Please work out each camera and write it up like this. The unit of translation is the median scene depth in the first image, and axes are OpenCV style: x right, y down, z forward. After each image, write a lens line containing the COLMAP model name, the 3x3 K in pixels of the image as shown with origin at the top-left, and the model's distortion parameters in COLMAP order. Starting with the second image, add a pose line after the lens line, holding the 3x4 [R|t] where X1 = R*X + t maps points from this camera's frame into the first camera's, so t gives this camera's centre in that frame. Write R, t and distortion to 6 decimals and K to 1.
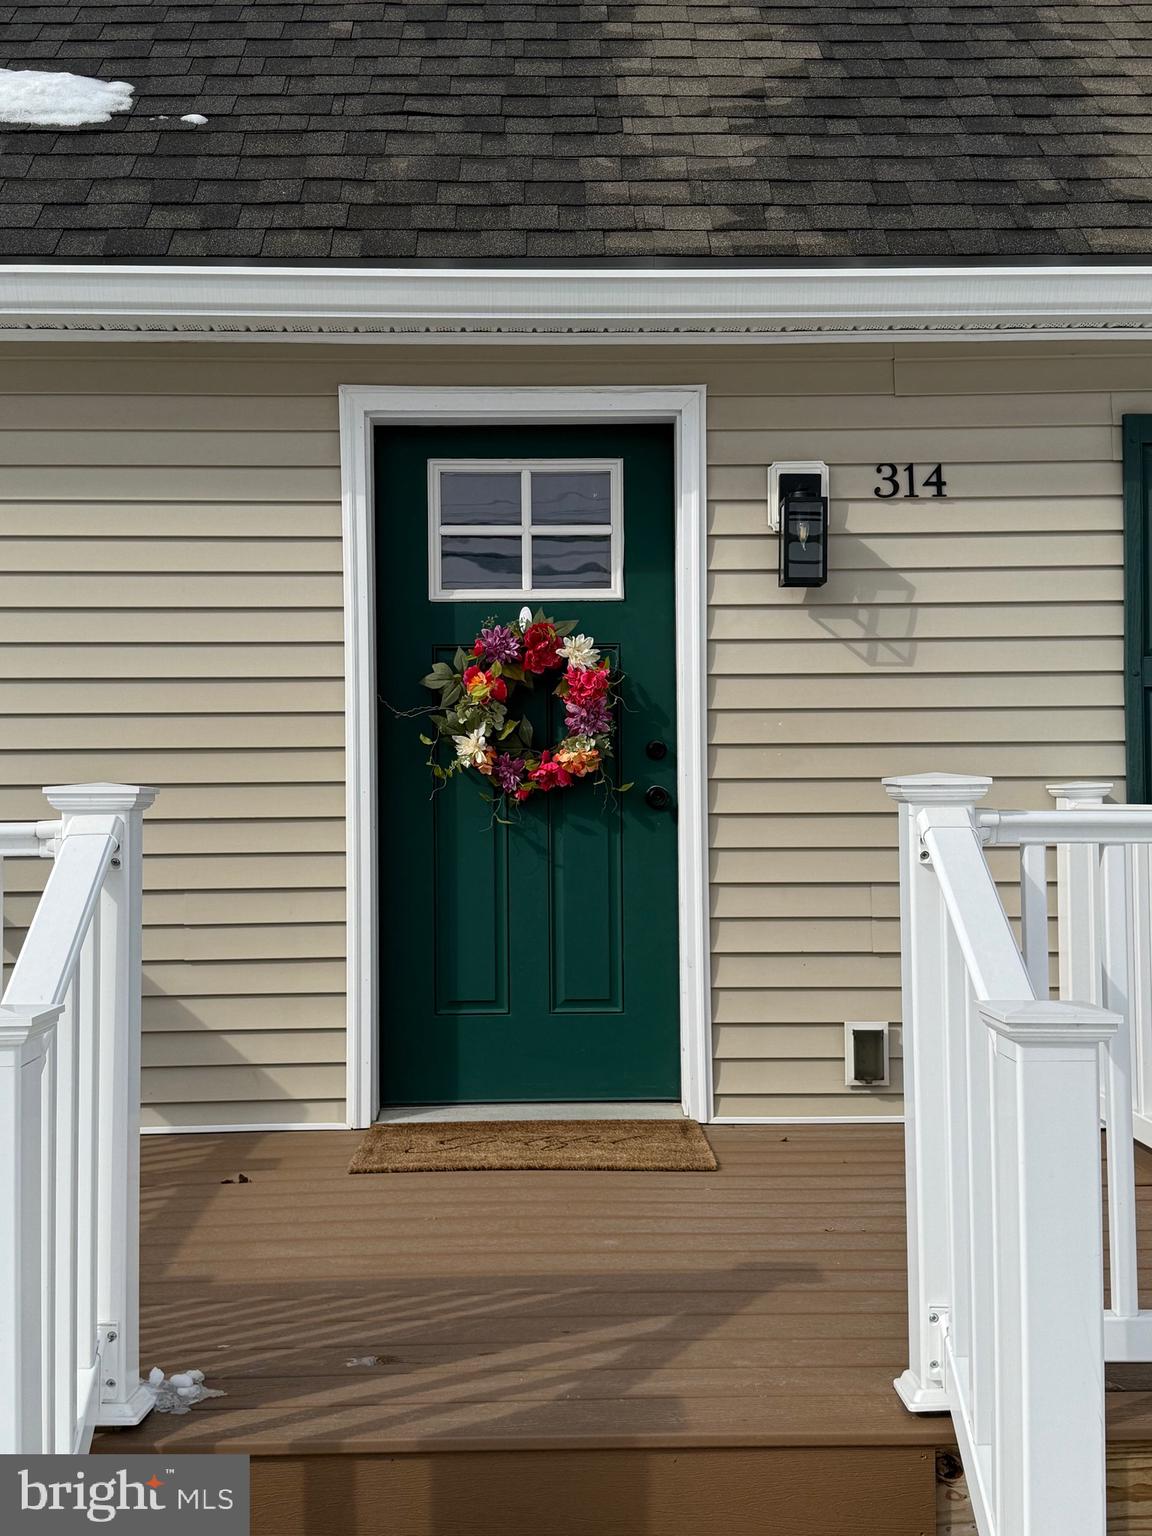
lens RADIAL K [[1757.1, 0, 571.3], [0, 1757.1, 771.5], [0, 0, 1]] dist [0.227130, -0.390243]
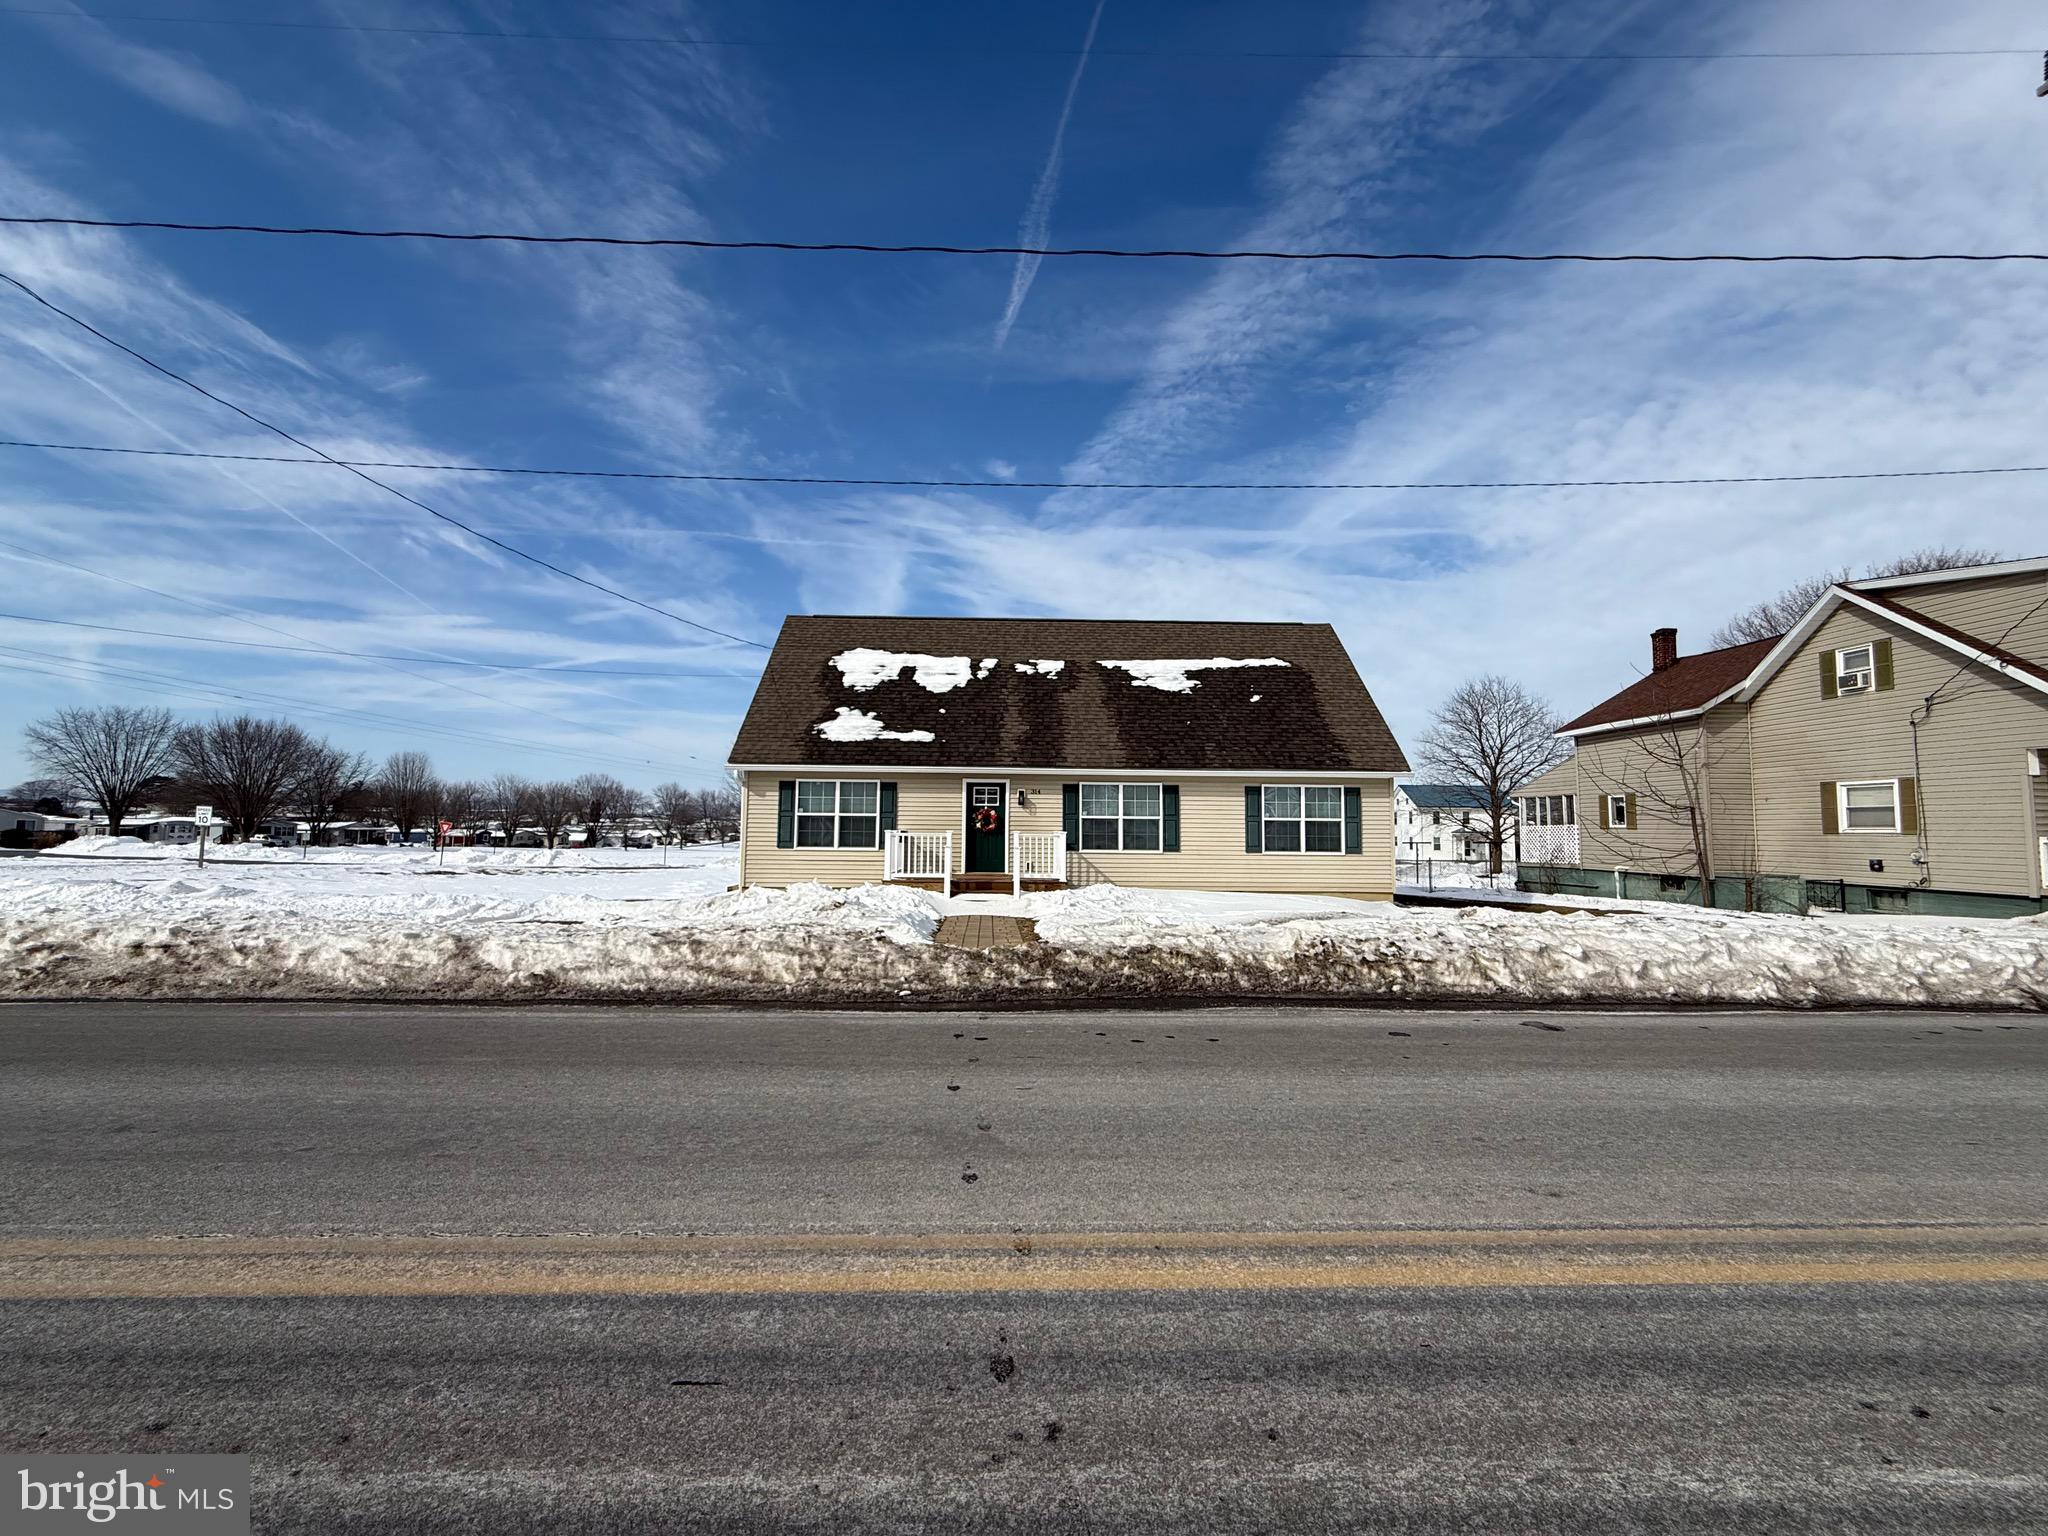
lens RADIAL K [[818.6, 0, 1022.5], [0, 818.6, 768.3], [0, 0, 1]] dist [-0.000102, 0.000432]
pose [[0.999840, 0.017720, 0.002246, 0.124661], [-0.017572, 0.998370, -0.054299, -0.071930], [-0.003205, 0.054251, 0.998522, -2.612318]]
